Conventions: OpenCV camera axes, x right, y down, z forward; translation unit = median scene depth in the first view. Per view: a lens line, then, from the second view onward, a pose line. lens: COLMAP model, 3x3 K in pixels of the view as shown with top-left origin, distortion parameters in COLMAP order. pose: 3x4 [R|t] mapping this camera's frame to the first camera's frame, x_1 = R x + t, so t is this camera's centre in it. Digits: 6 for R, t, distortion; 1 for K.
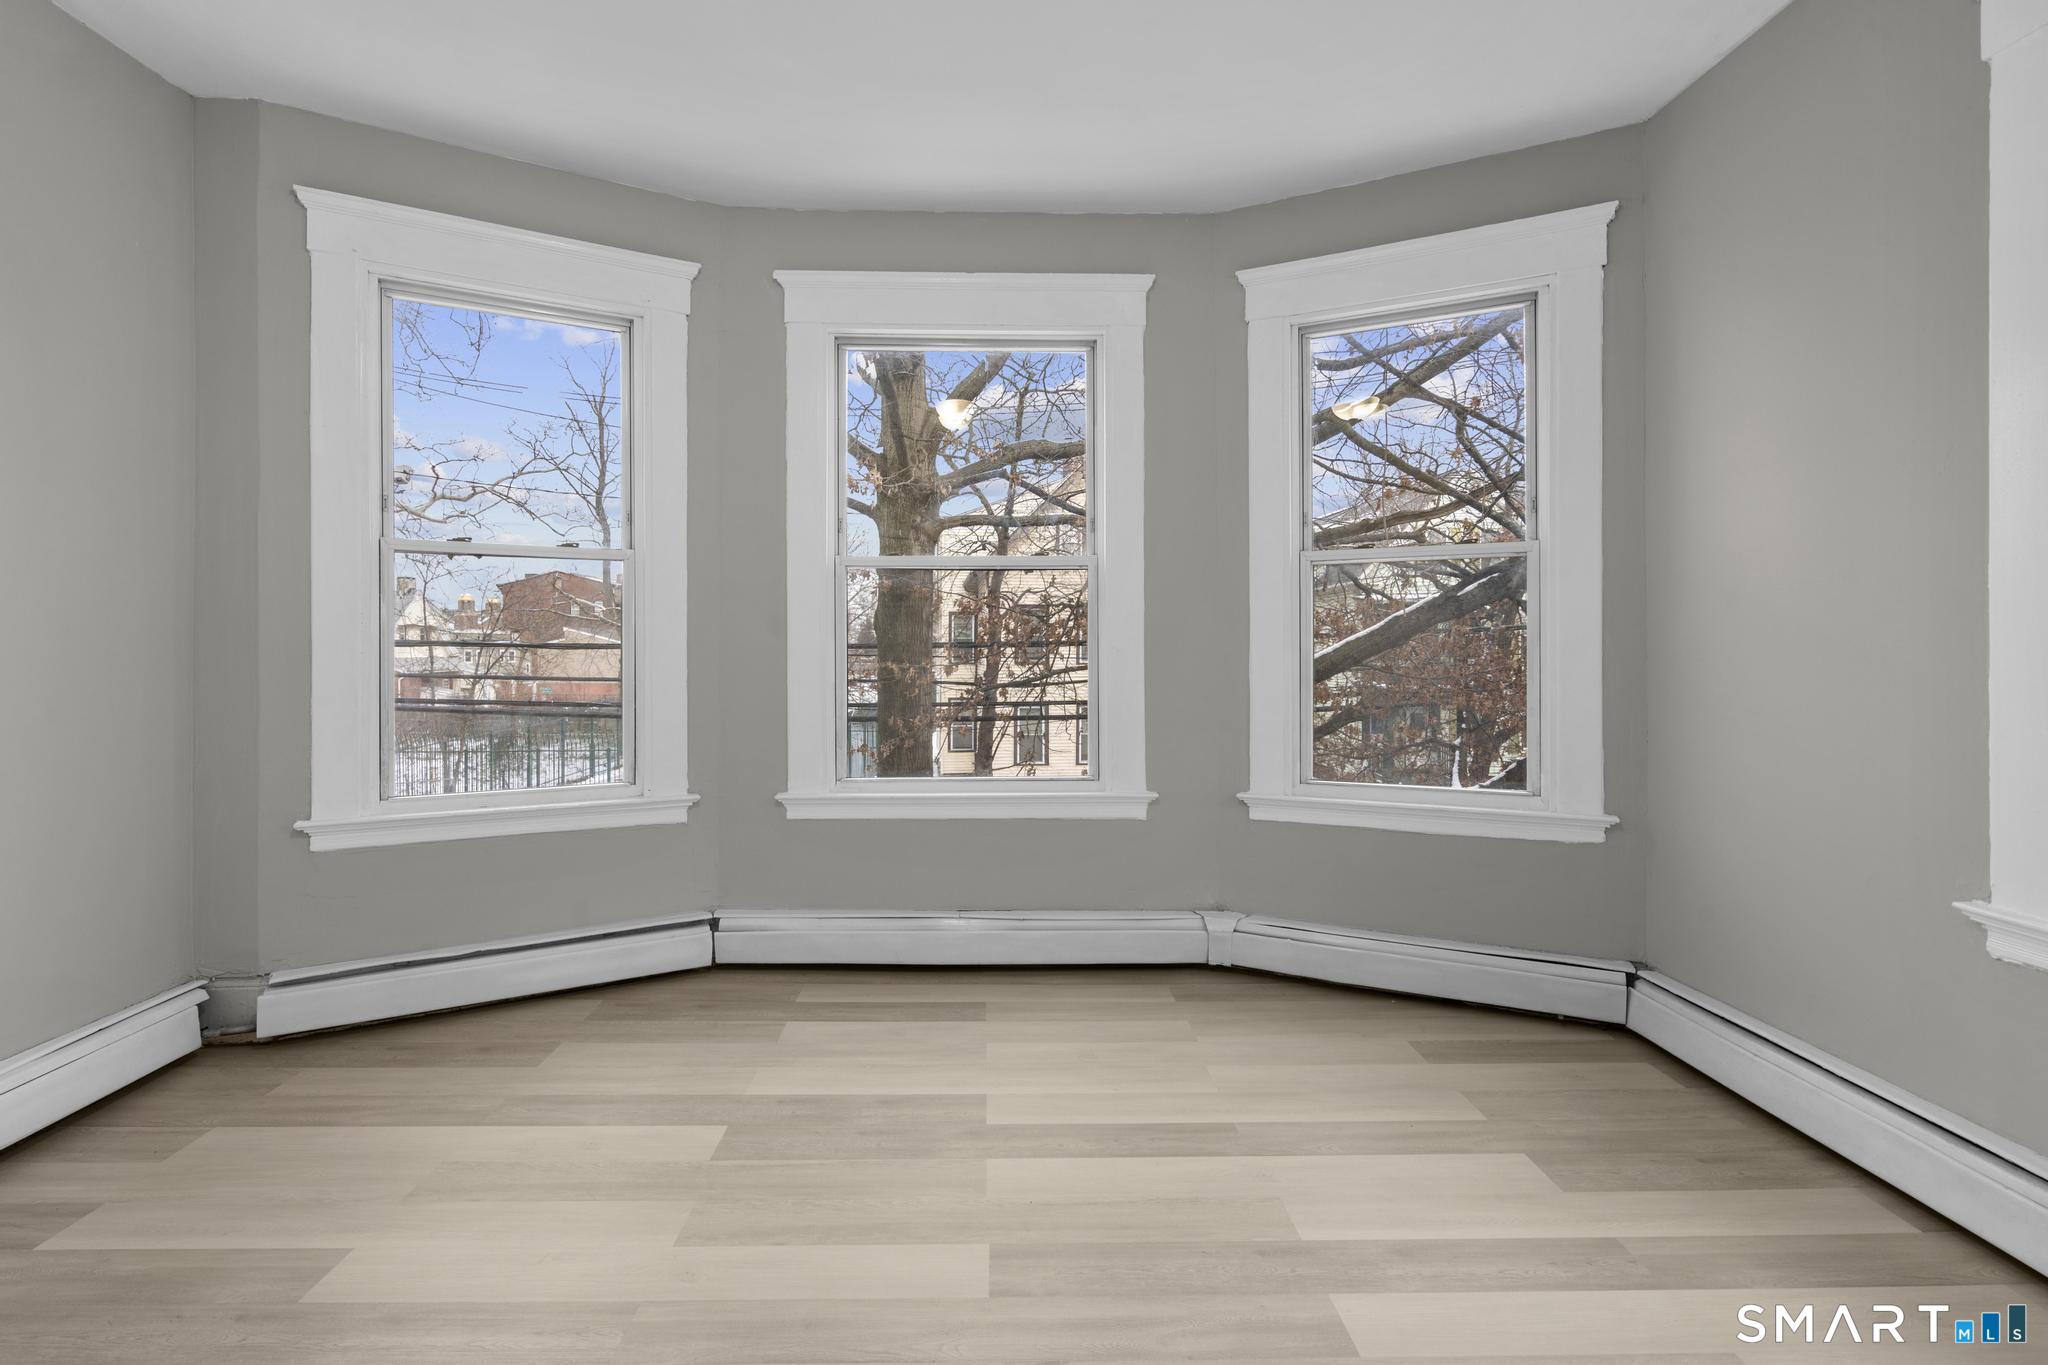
lens RADIAL K [[978.7, 0, 1017.2], [0, 978.7, 648.3], [0, 0, 1]] dist [-0.005184, 0.006973]
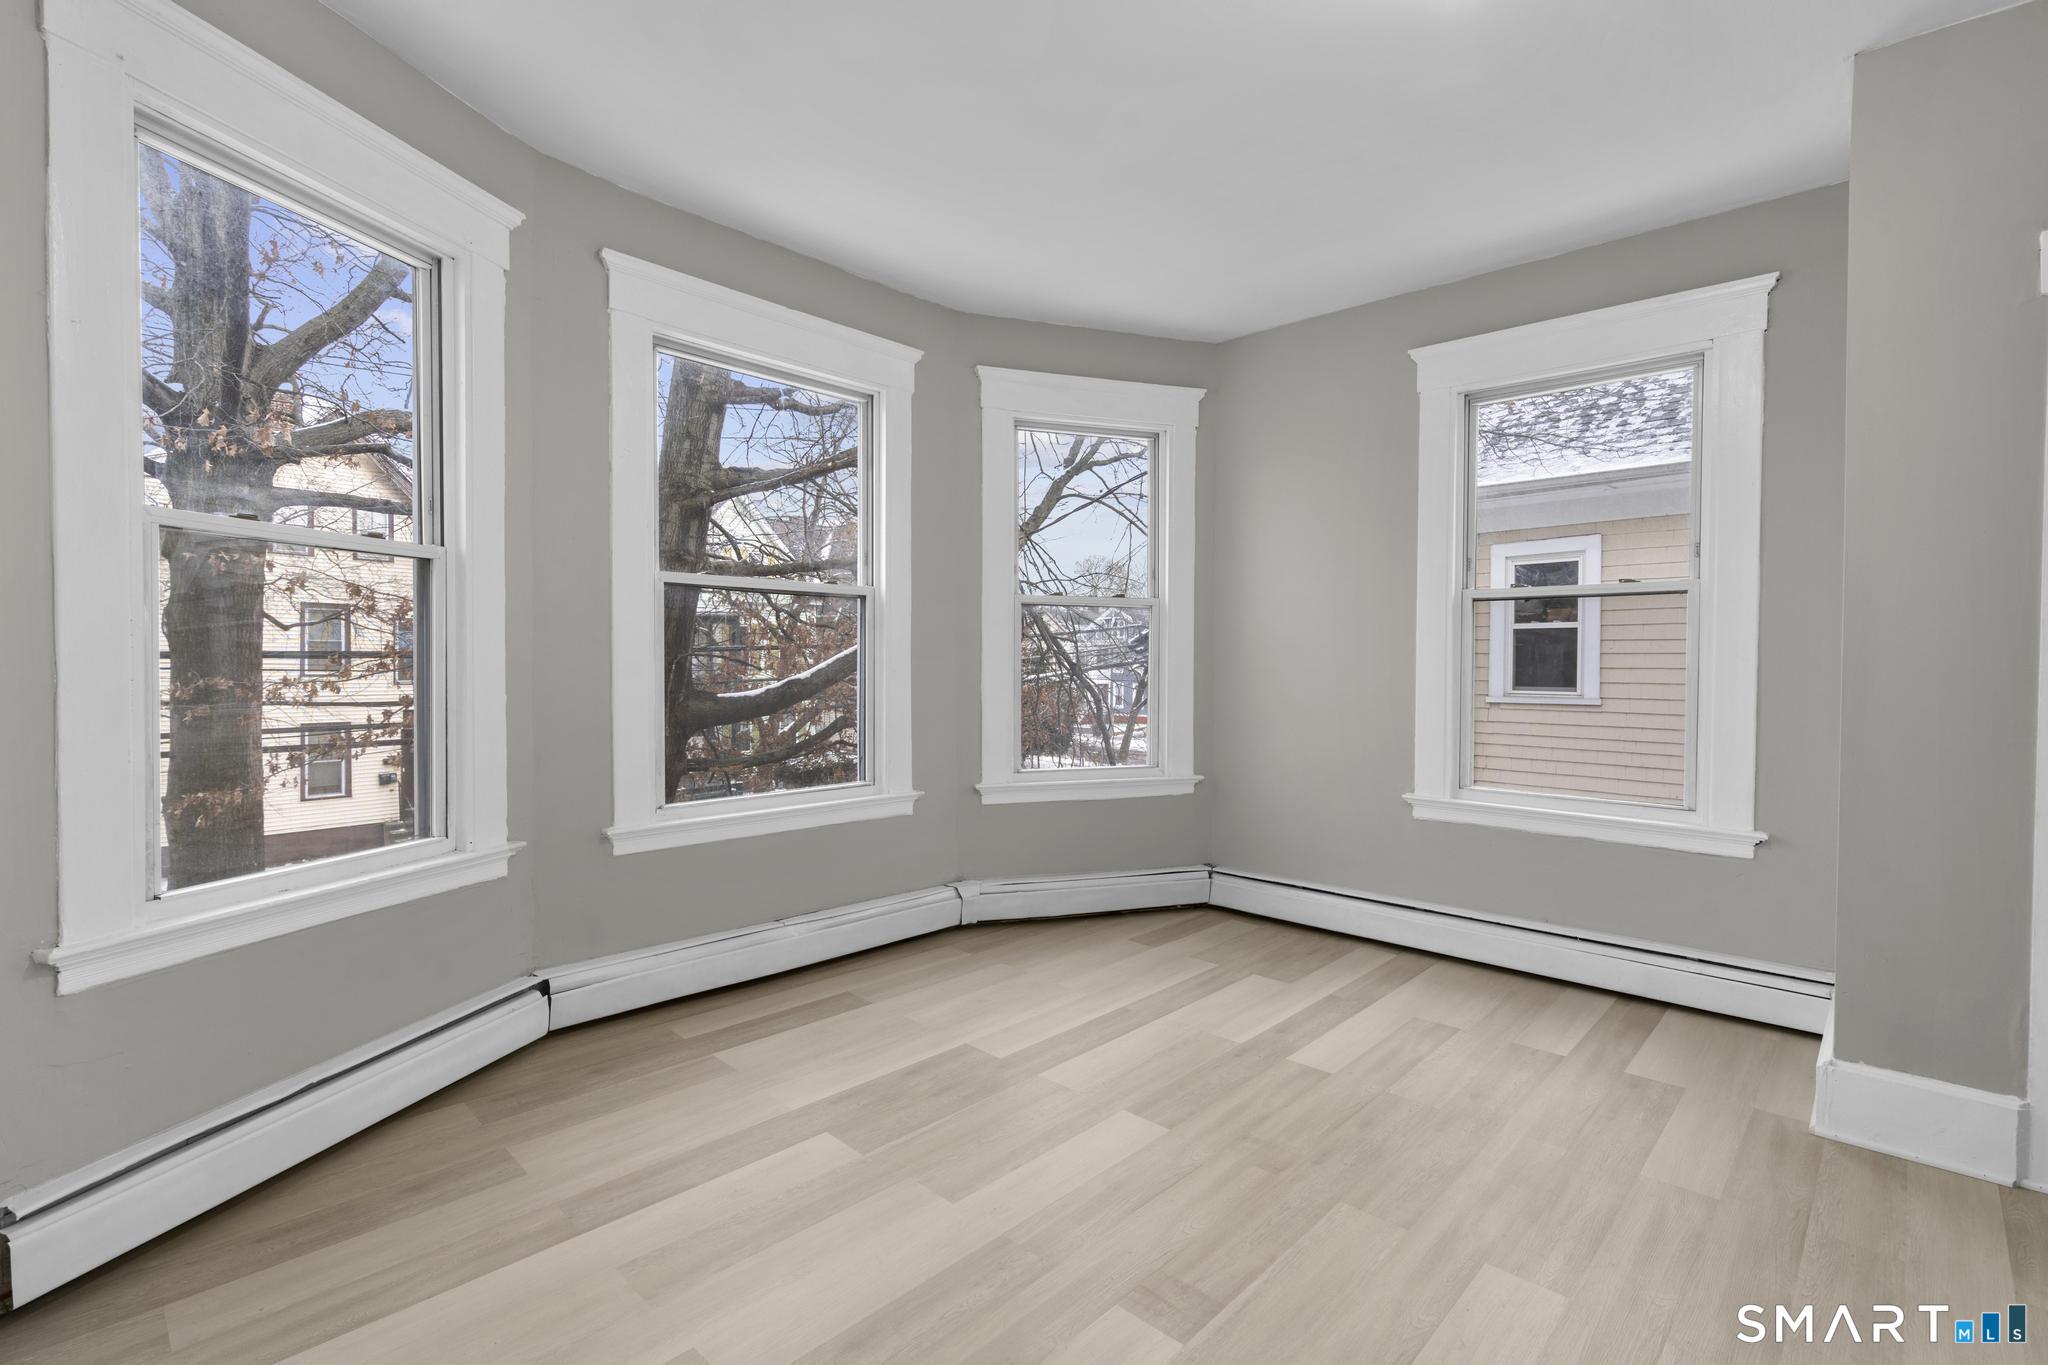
lens RADIAL K [[974.4, 0, 1028.8], [0, 974.4, 678.2], [0, 0, 1]] dist [-0.000619, 0.000164]
pose [[0.685066, -0.007500, 0.728443, -0.734463], [-0.006605, 0.999842, 0.016506, -0.010631], [-0.728451, -0.016119, 0.684908, 0.114635]]
